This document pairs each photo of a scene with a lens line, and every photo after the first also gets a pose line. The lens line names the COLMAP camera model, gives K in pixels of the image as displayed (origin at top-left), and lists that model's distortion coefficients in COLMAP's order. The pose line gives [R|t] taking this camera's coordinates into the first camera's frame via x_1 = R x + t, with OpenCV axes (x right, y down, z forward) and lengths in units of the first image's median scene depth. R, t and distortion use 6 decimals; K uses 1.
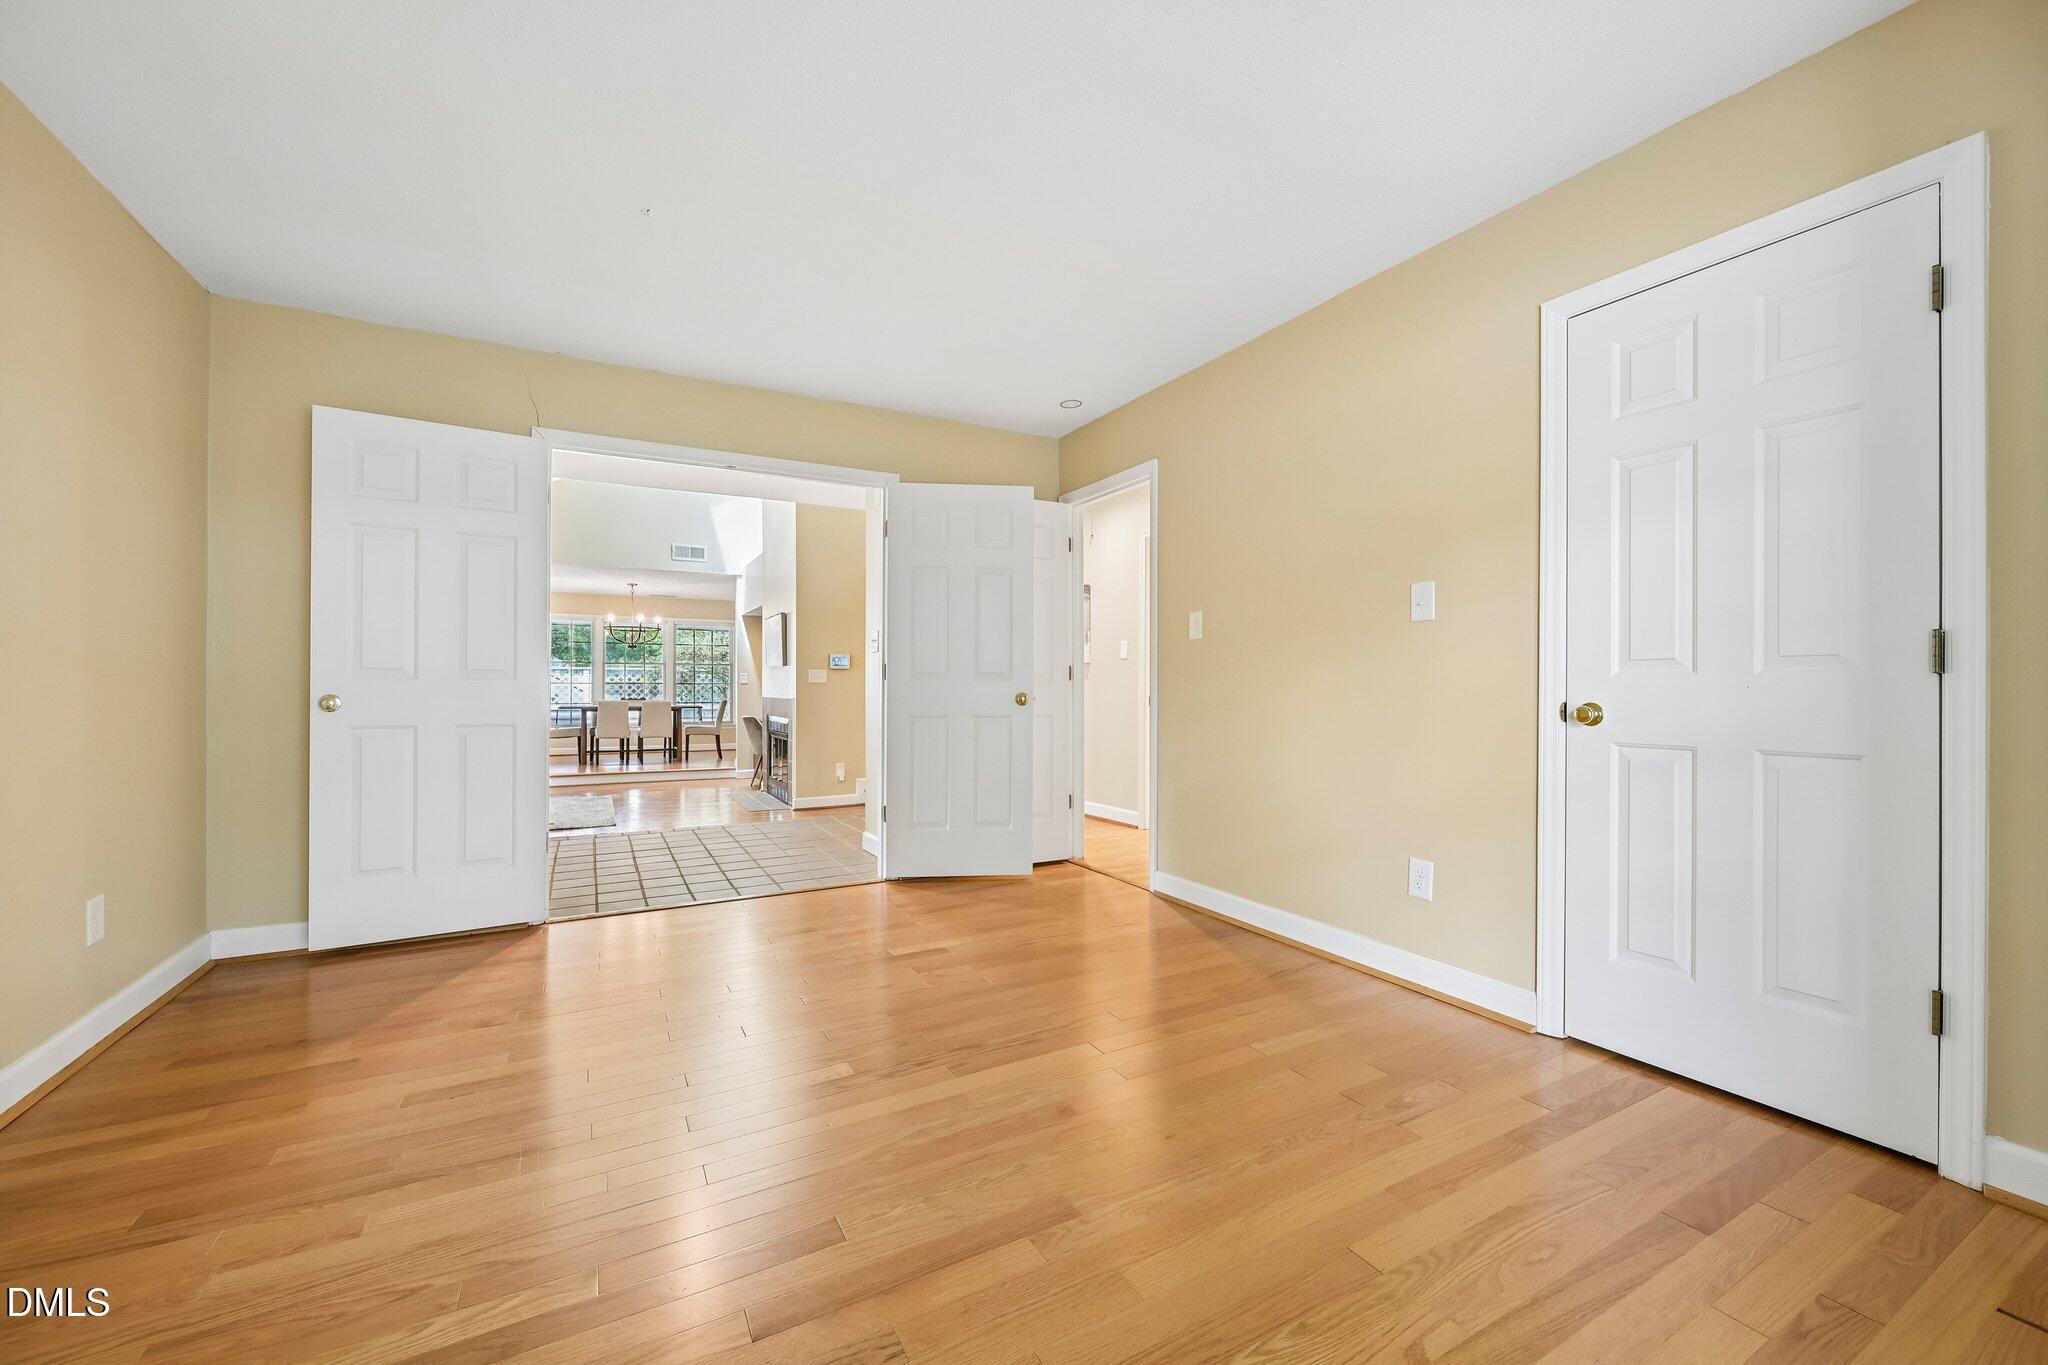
lens RADIAL K [[798.3, 0, 1021.6], [0, 798.3, 688.5], [0, 0, 1]] dist [0.000526, 0.000110]
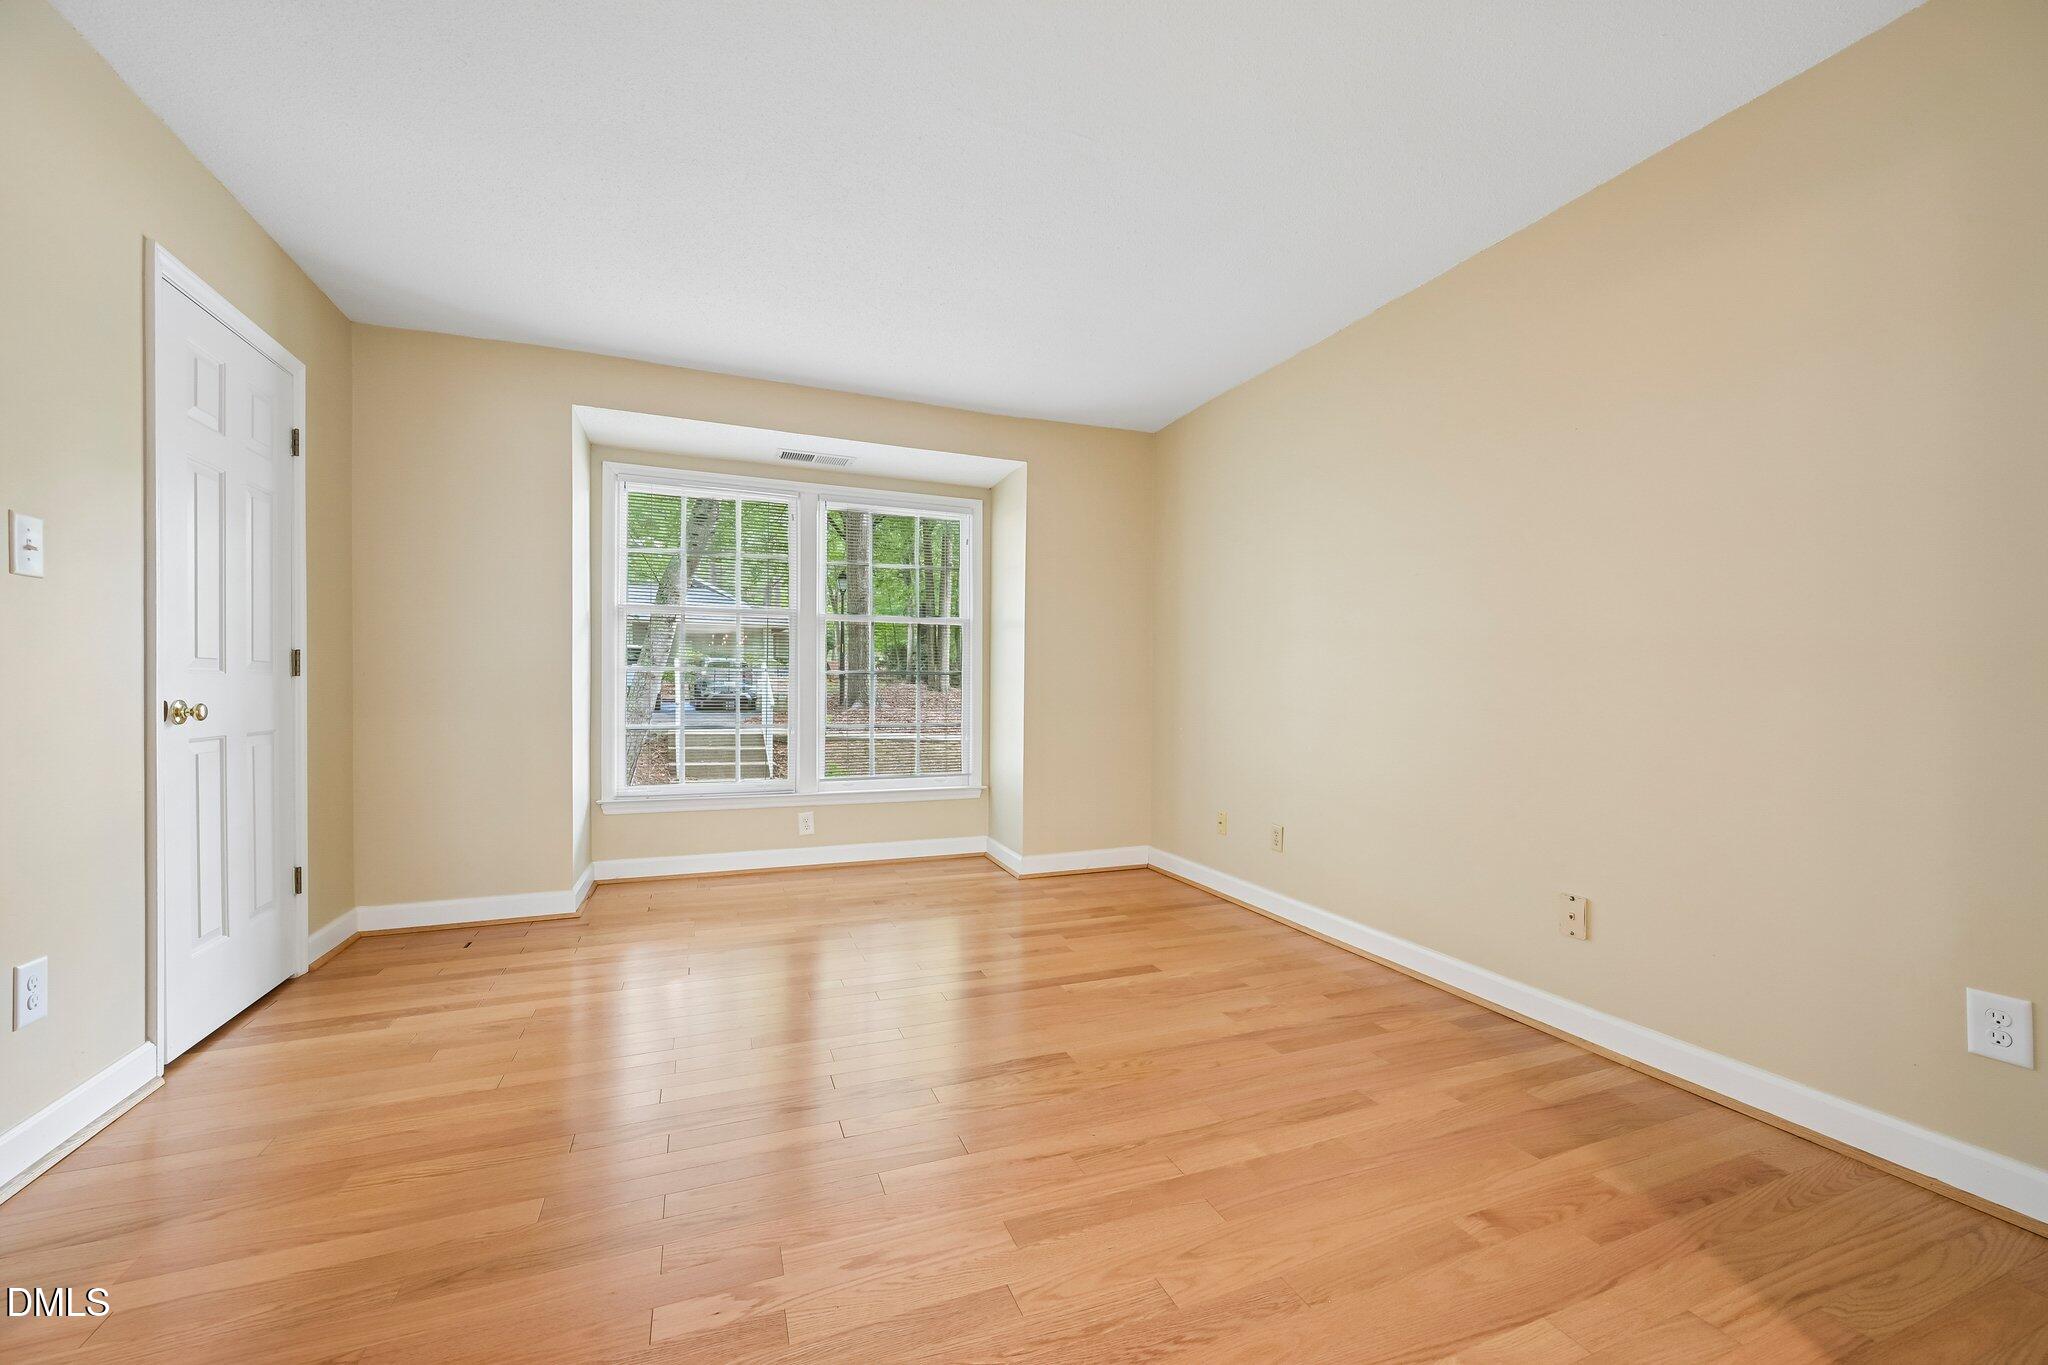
lens RADIAL K [[798.3, 0, 1021.6], [0, 798.3, 688.5], [0, 0, 1]] dist [0.000526, 0.000110]
pose [[-0.993326, -0.006453, 0.115163, -0.466954], [-0.006175, 0.999977, 0.002773, -0.005068], [-0.115178, 0.002044, -0.993343, 2.145881]]
